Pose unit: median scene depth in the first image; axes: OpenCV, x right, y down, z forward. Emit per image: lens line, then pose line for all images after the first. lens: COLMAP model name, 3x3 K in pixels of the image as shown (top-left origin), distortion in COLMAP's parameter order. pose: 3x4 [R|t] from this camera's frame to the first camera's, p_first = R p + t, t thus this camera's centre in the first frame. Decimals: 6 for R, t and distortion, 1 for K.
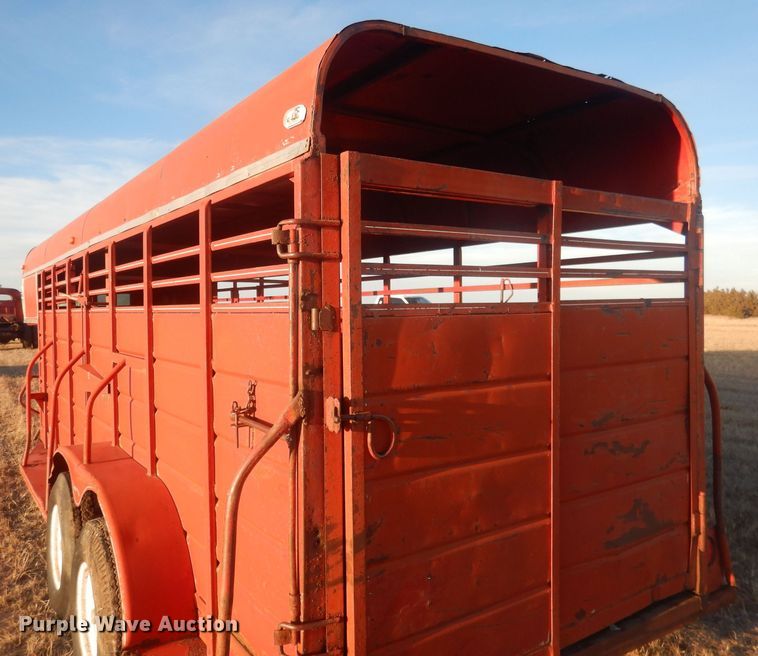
lens RADIAL K [[622.6, 0, 336.7], [0, 622.6, 318.2], [0, 0, 1]] dist [0.016338, -0.006102]
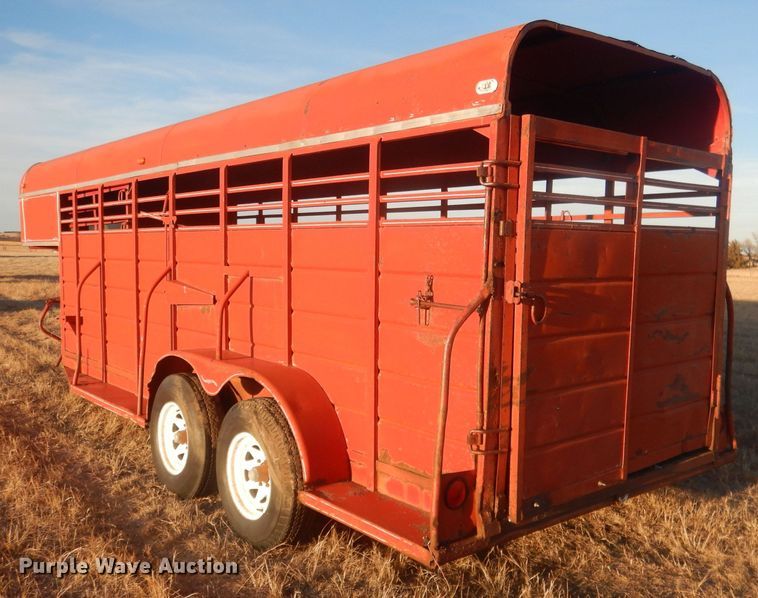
lens RADIAL K [[730.9, 0, 372.2], [0, 730.9, 316.2], [0, 0, 1]] dist [0.004383, 0.000025]
pose [[0.991737, 0.013724, 0.127554, -0.420248], [-0.023162, 0.997077, 0.072804, 0.068100], [-0.126182, -0.075157, 0.989156, -0.524950]]
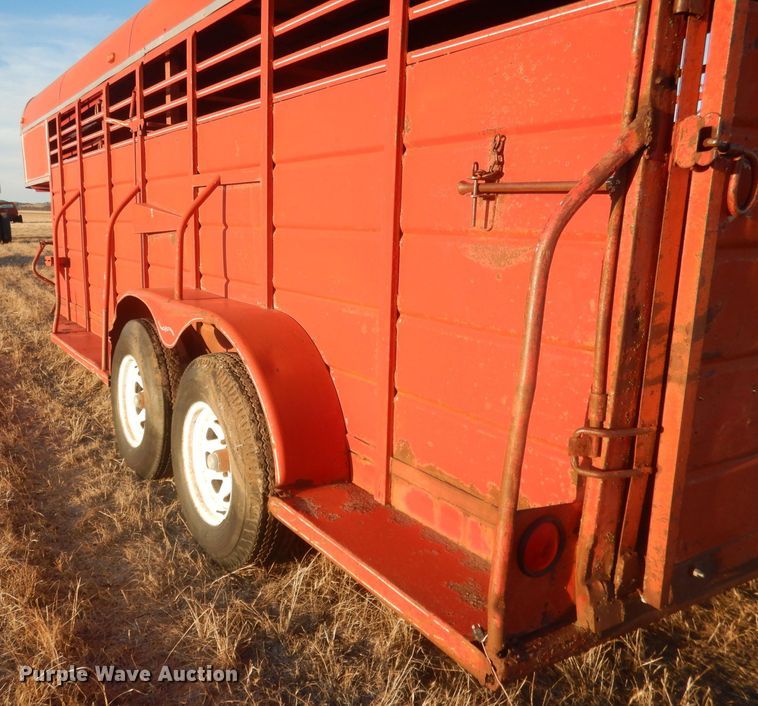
lens RADIAL K [[675.6, 0, 274.7], [0, 675.6, 348.3], [0, 0, 1]] dist [0.013235, 0.001807]
pose [[0.998159, 0.029707, -0.052887, -0.316191], [-0.019966, 0.984188, 0.176000, 0.191848], [0.057279, -0.174620, 0.982968, 0.140536]]
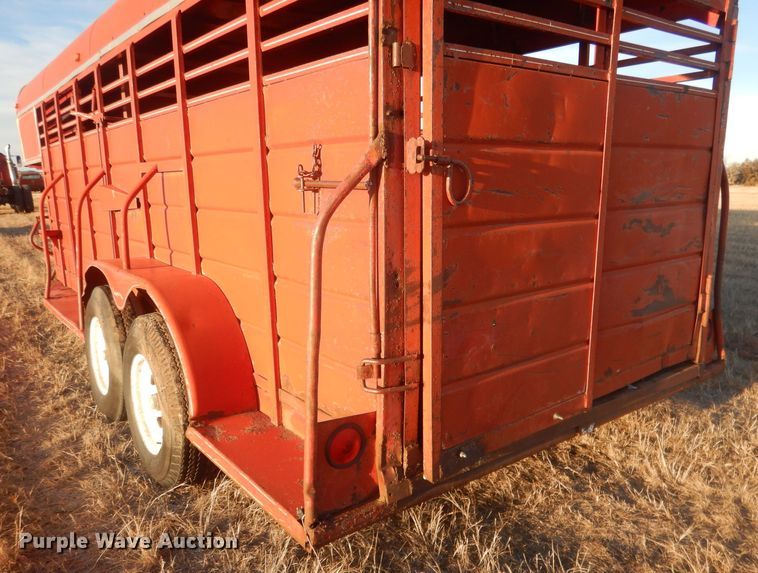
lens RADIAL K [[587.3, 0, 387.6], [0, 587.3, 301.7], [0, 0, 1]] dist [0.008069, -0.001587]
pose [[0.994986, -0.019687, 0.098056, -0.108716], [0.001229, 0.982766, 0.184847, 0.156568], [-0.100005, -0.183800, 0.977863, 0.030396]]
